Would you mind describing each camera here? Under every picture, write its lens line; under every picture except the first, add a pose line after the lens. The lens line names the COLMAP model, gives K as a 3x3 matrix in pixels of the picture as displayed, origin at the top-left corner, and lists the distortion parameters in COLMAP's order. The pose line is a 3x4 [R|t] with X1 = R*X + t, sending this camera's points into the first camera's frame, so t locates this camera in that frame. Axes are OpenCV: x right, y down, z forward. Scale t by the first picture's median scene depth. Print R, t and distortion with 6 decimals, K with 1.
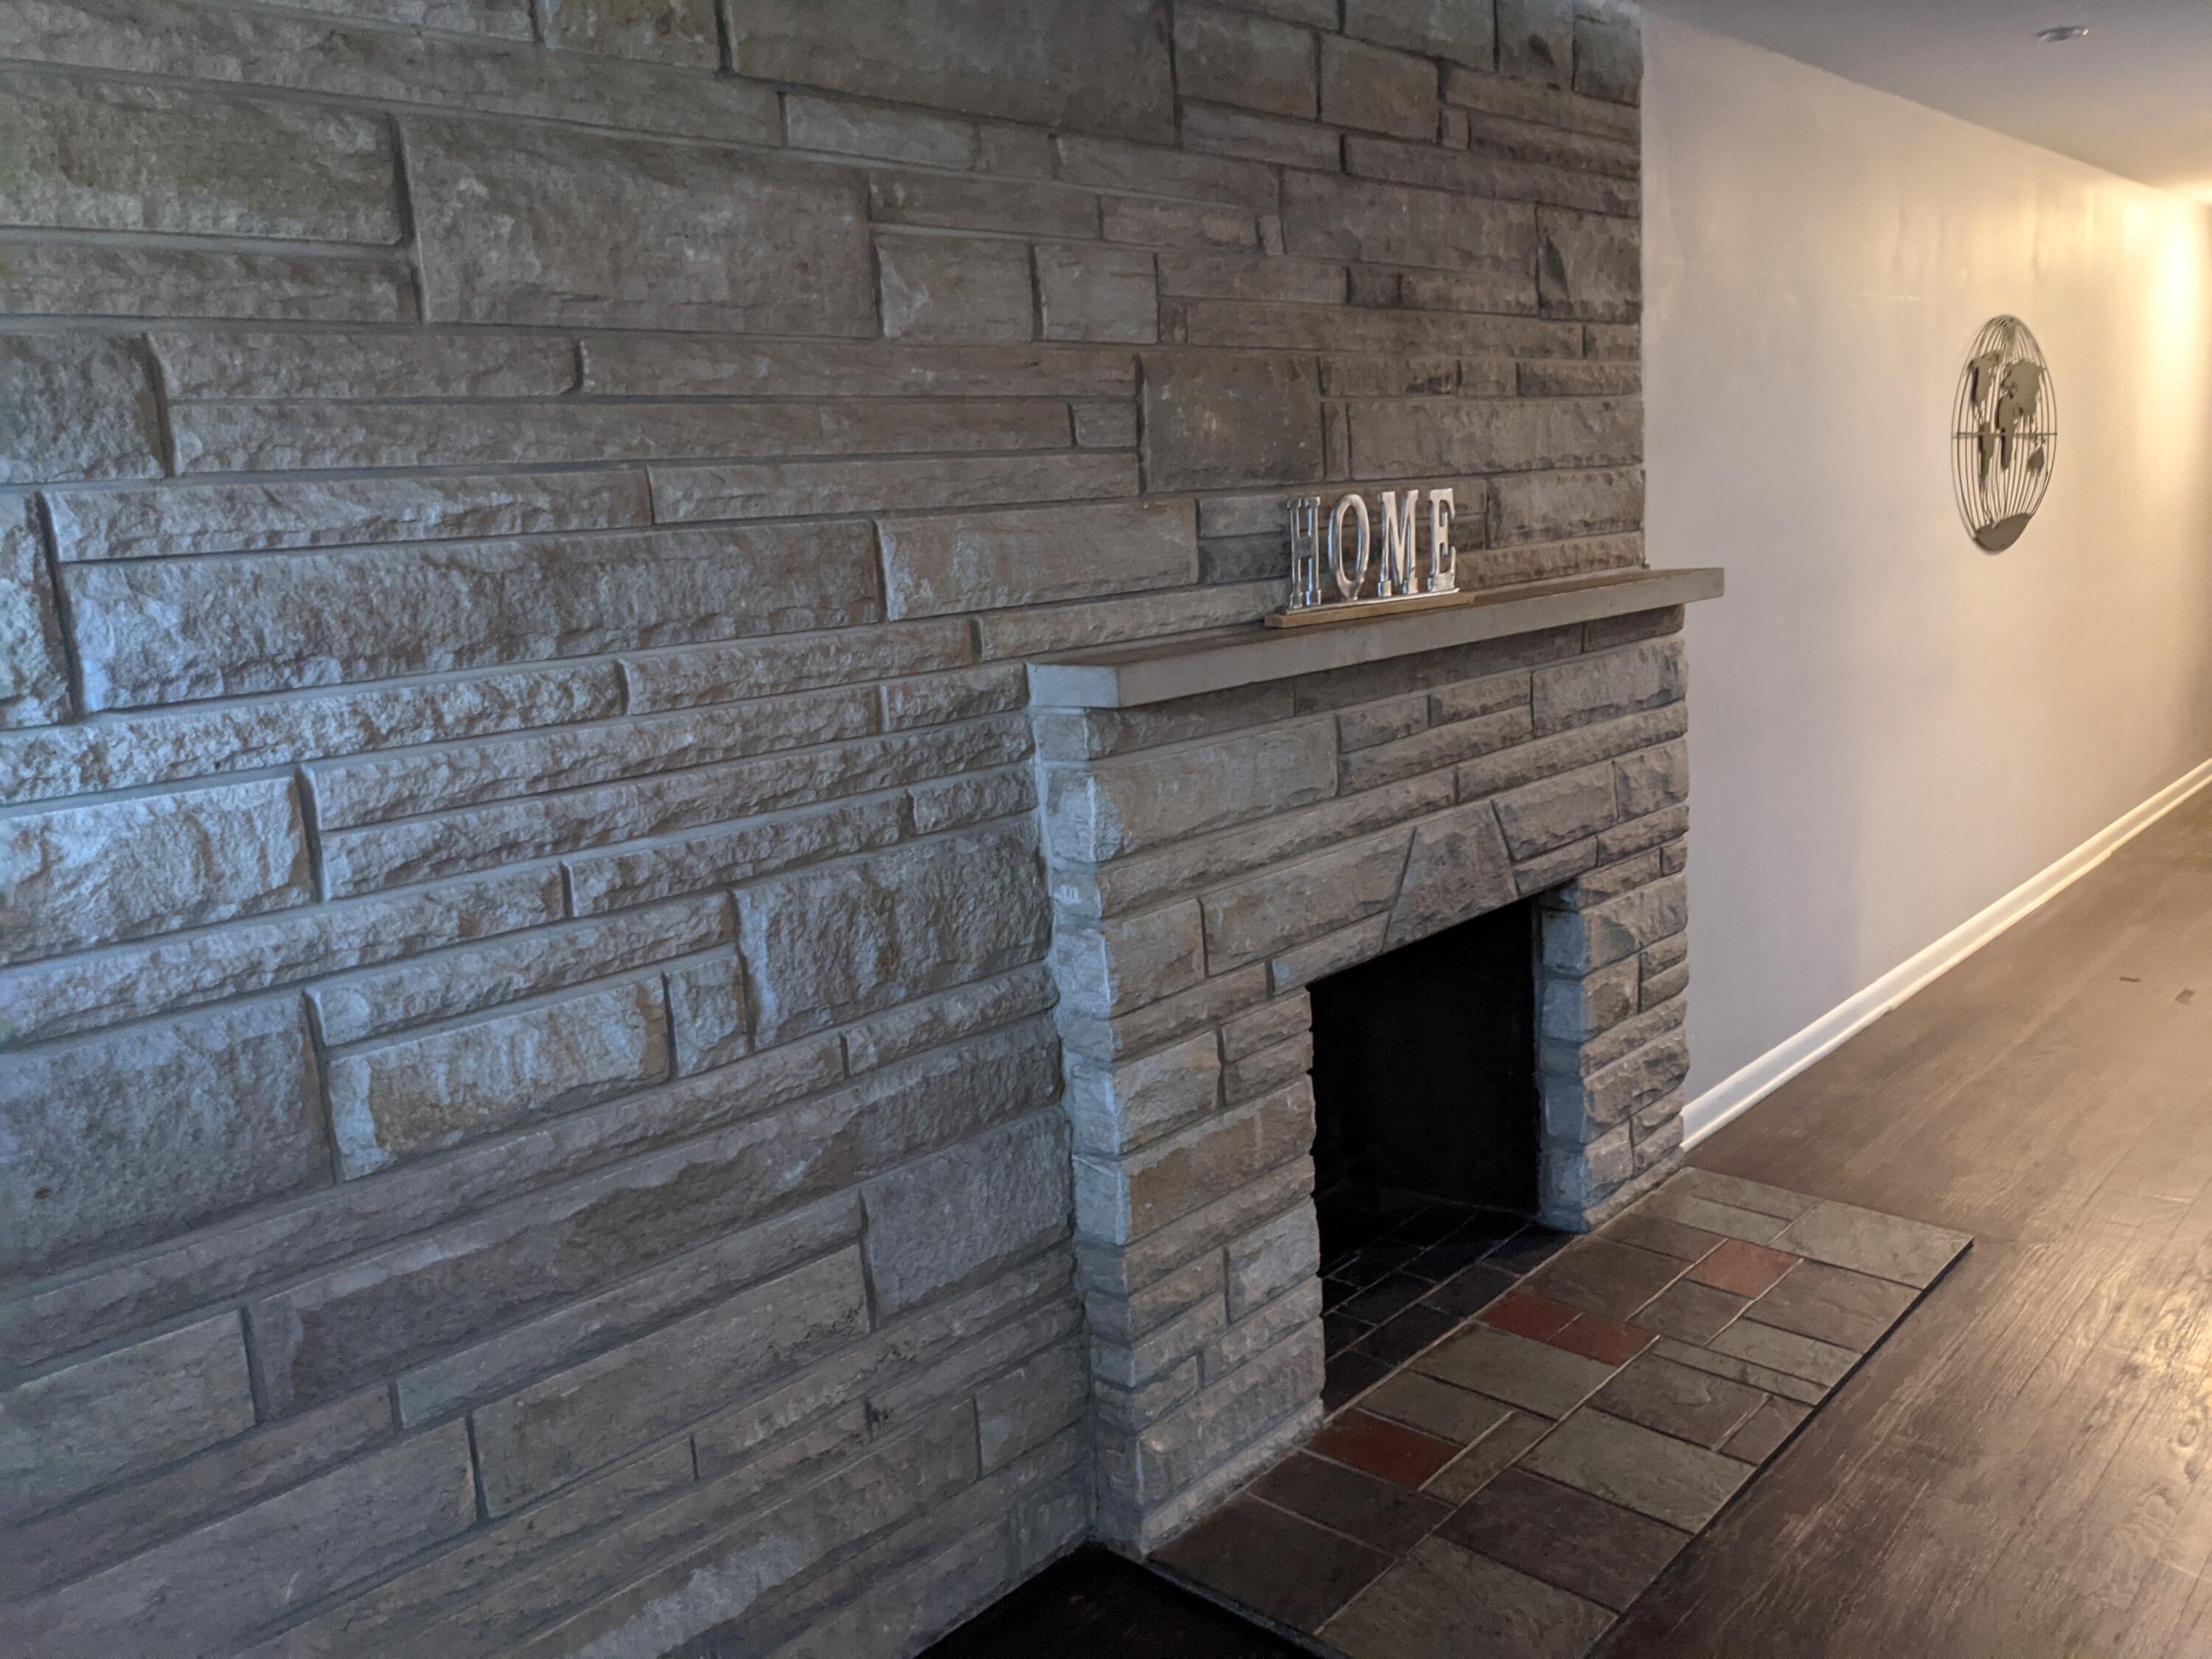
lens RADIAL K [[1743.6, 0, 1105.6], [0, 1743.6, 838.3], [0, 0, 1]] dist [0.065553, -0.106254]
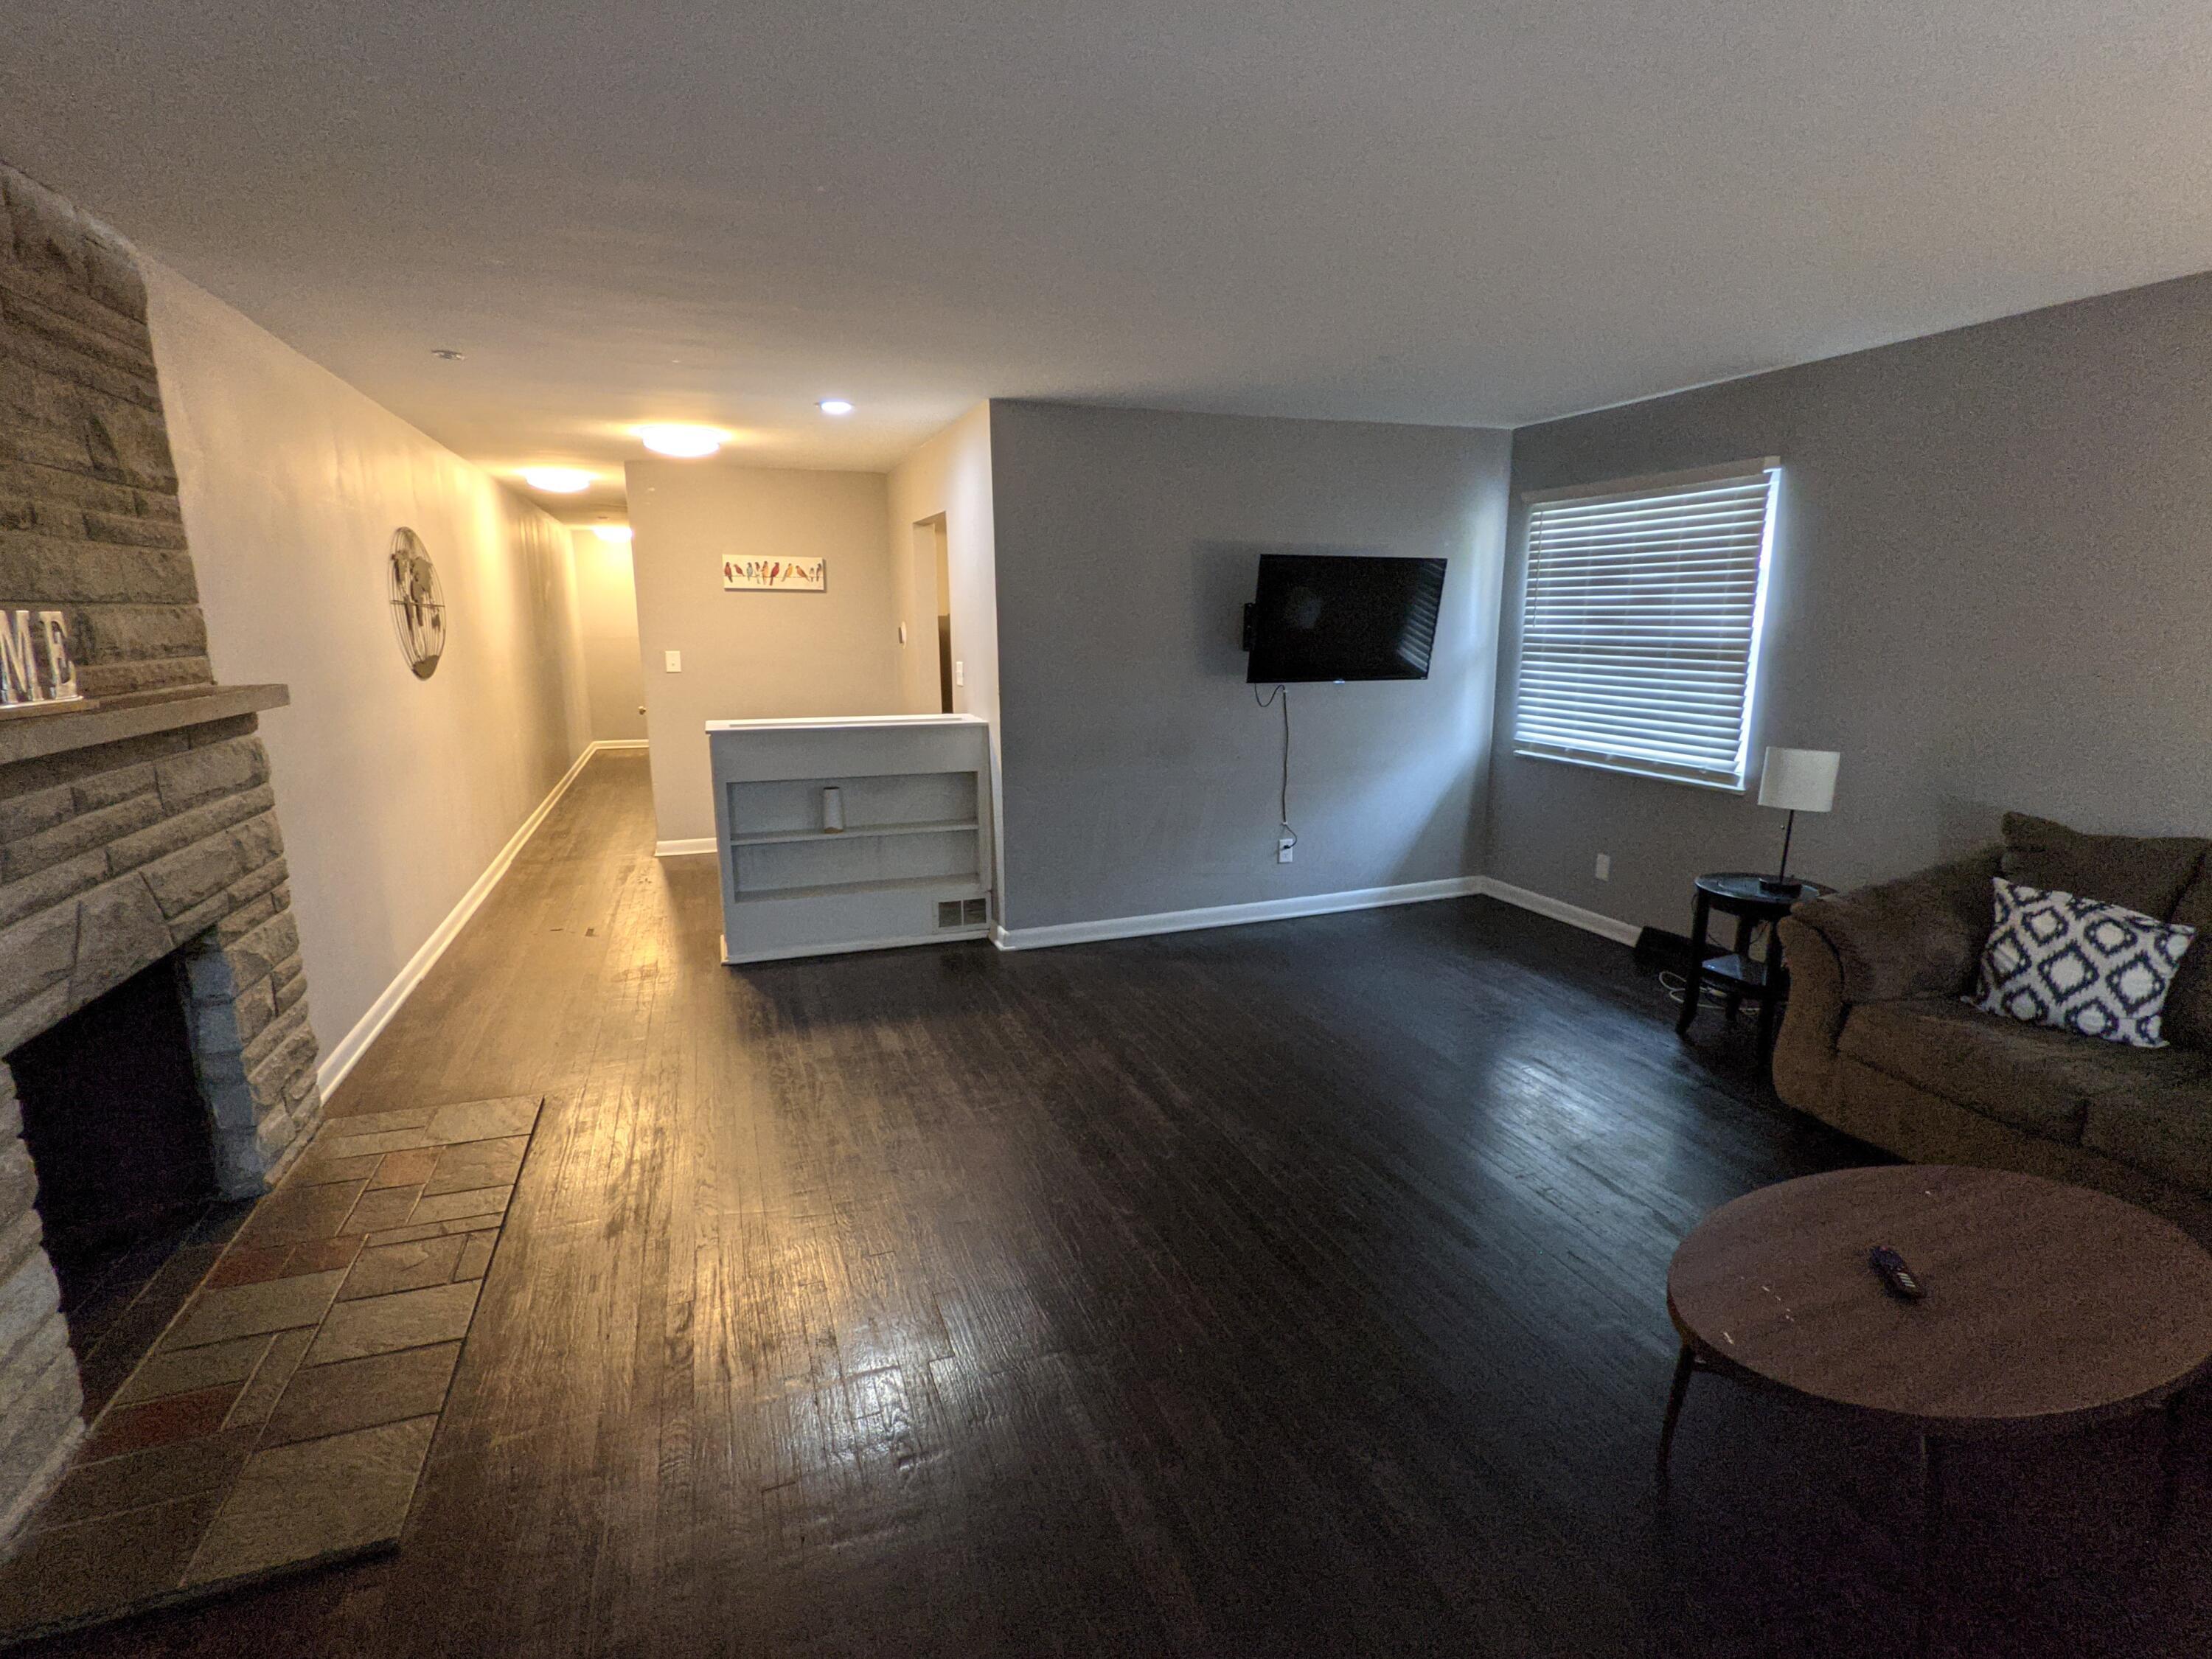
lens RADIAL K [[1074.1, 0, 1107.8], [0, 1074.1, 839.4], [0, 0, 1]] dist [0.001200, 0.000978]
pose [[0.457495, -0.124648, 0.880433, -0.211806], [0.143141, 0.987537, 0.065431, 0.006113], [-0.877616, 0.096092, 0.469635, 0.099325]]
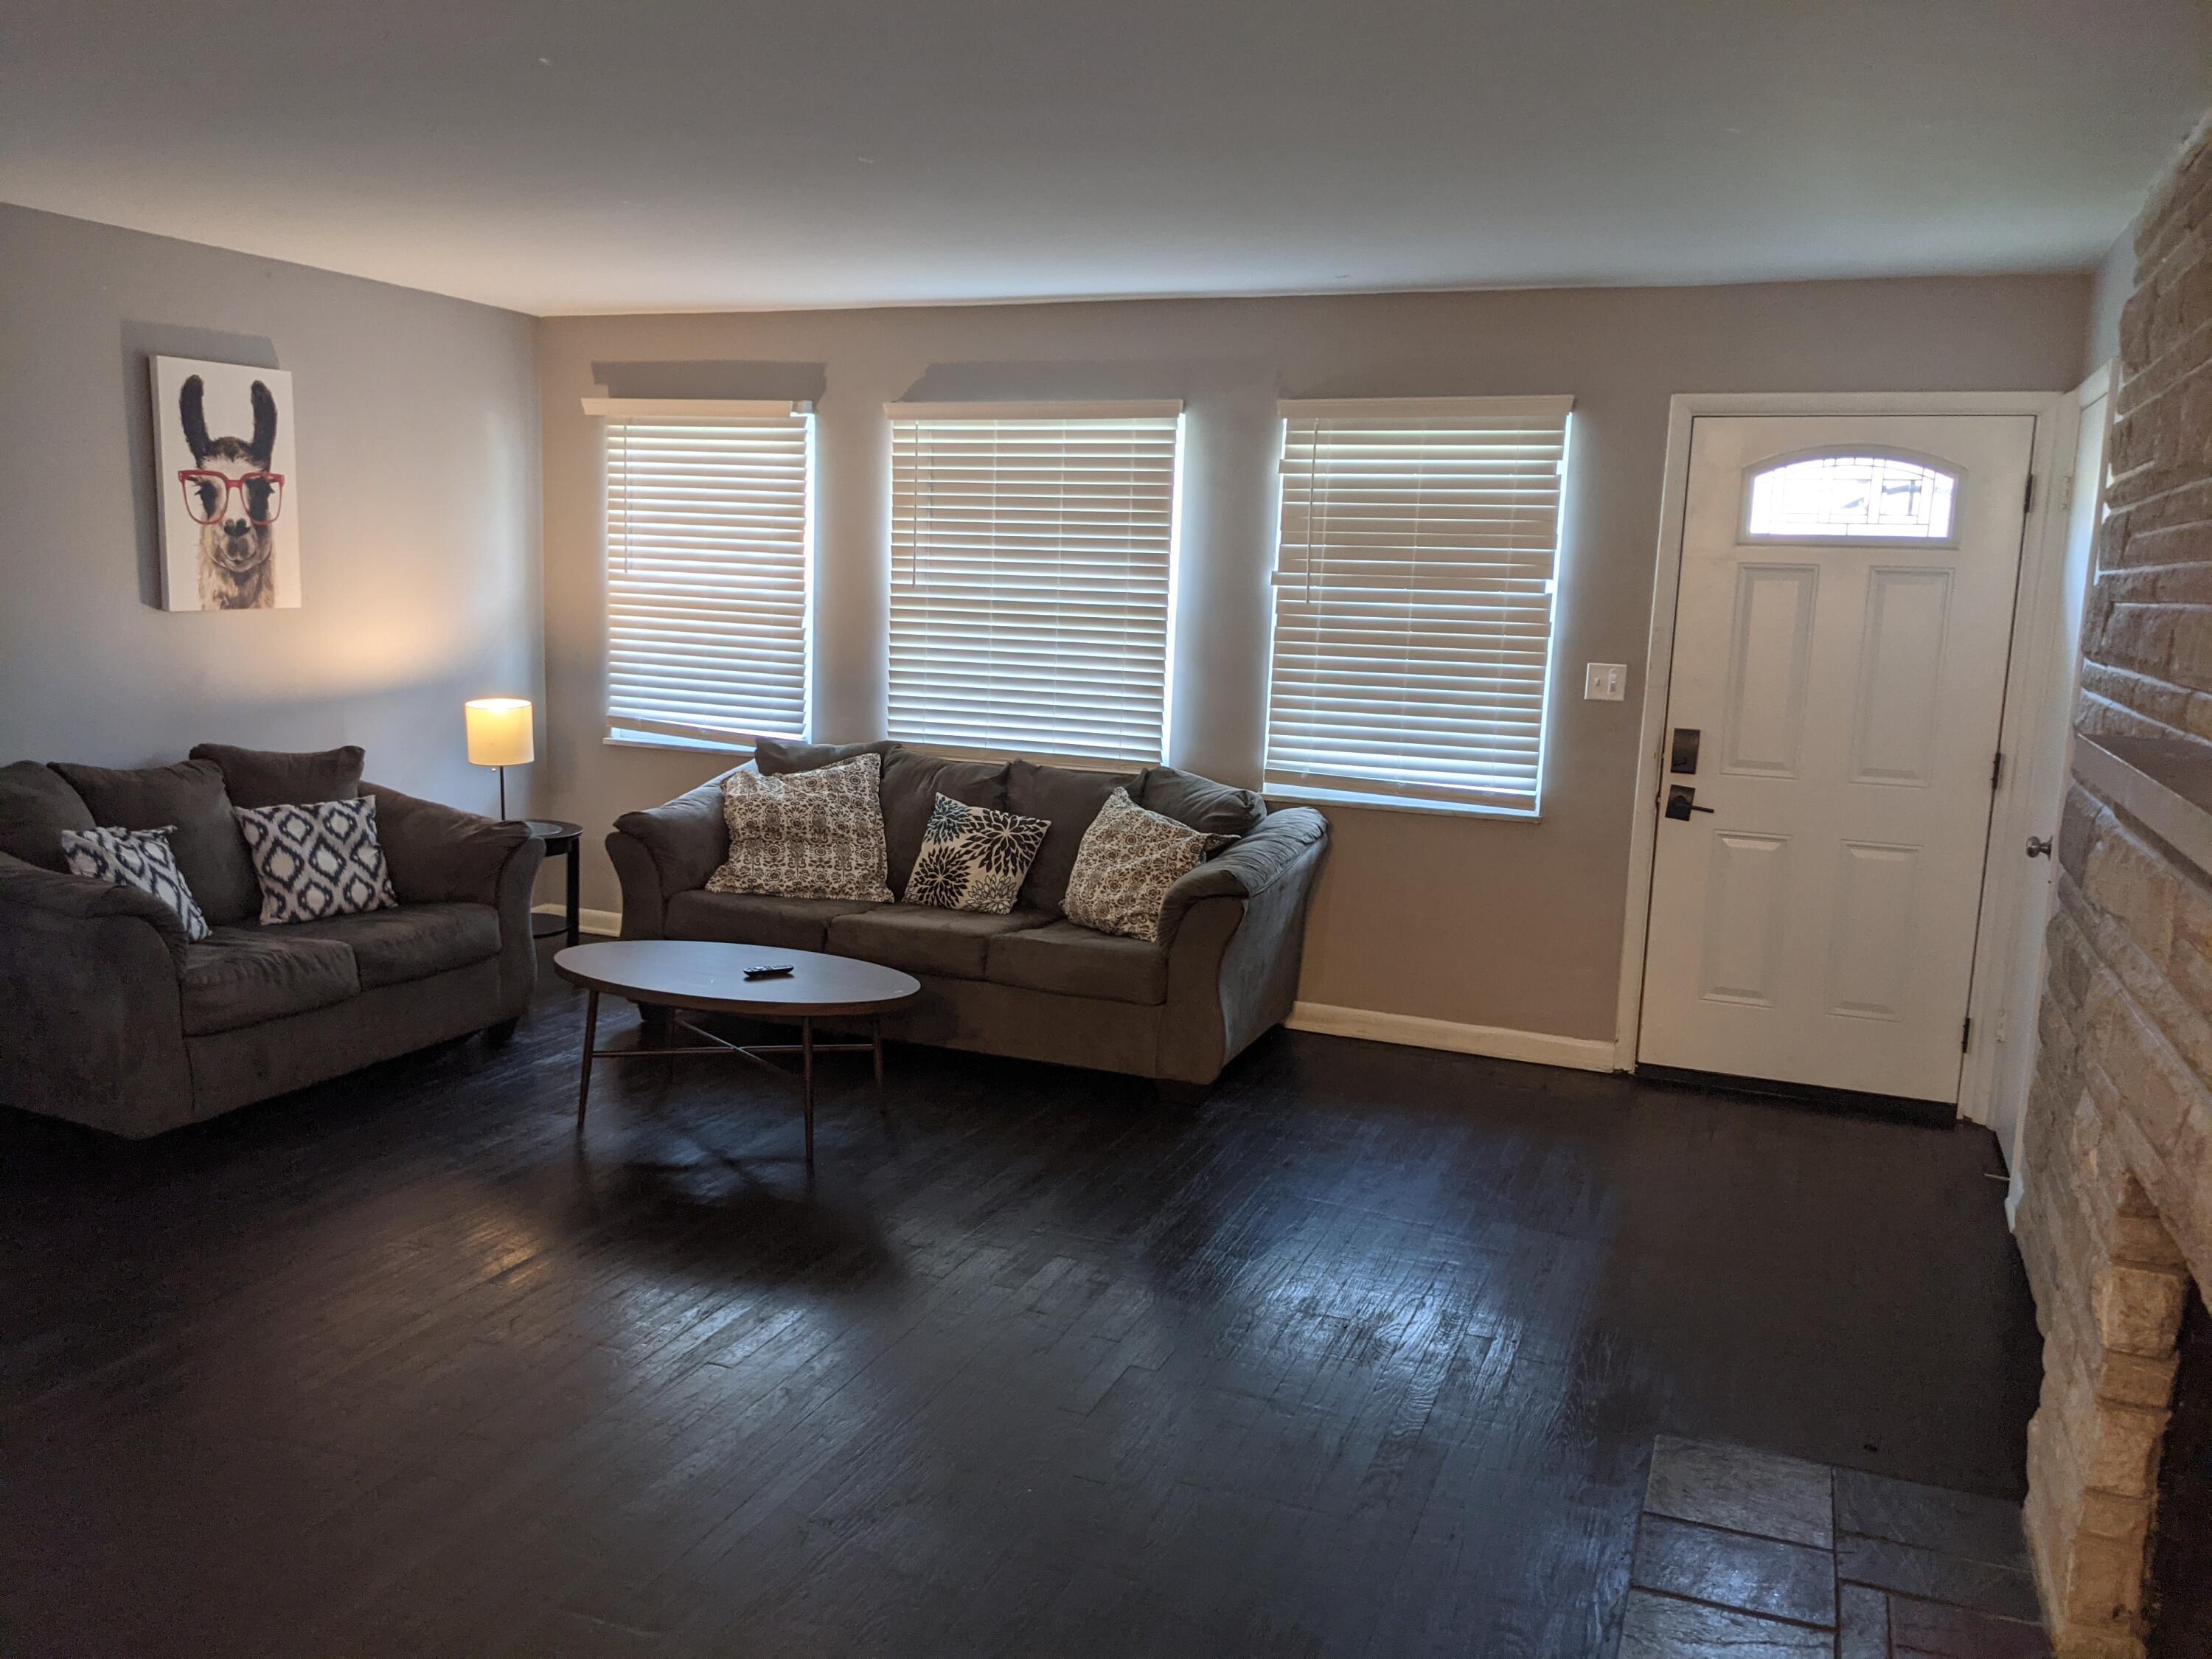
lens RADIAL K [[1743.6, 0, 1075.8], [0, 1743.6, 841.4], [0, 0, 1]] dist [0.065553, -0.106254]
pose [[-0.941508, 0.081417, -0.327007, 1.337678], [-0.040804, 0.935693, 0.350448, -0.543548], [0.334510, 0.343293, -0.877640, 2.342613]]
